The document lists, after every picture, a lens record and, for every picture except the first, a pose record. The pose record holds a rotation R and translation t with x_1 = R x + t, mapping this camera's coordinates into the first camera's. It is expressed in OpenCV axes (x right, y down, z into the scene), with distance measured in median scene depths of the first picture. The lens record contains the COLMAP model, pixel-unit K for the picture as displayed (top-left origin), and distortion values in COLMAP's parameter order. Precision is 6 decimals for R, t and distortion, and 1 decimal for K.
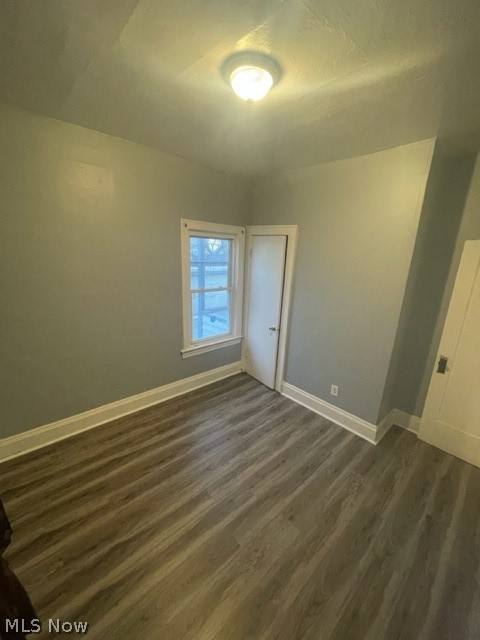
lens RADIAL K [[260.4, 0, 240.0], [0, 260.4, 320.0], [0, 0, 1]] dist [-0.001617, -0.000210]
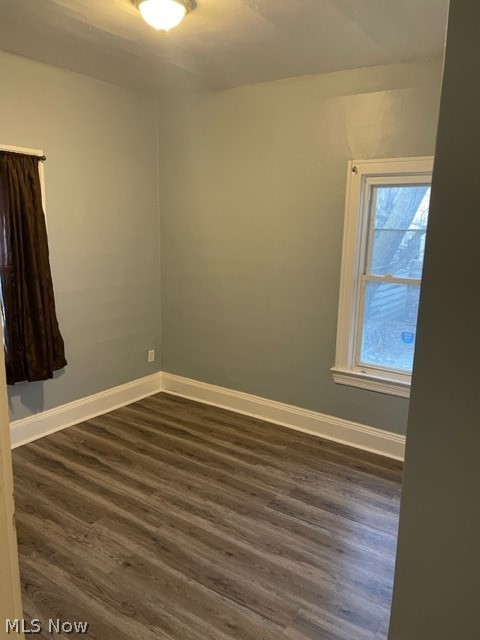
lens RADIAL K [[481.8, 0, 240.0], [0, 481.8, 320.0], [0, 0, 1]] dist [0.083497, -0.096330]
pose [[0.226410, 0.162295, -0.960416, 1.190199], [-0.258406, 0.960697, 0.101425, -0.077695], [0.939130, 0.225213, 0.259449, 0.653876]]
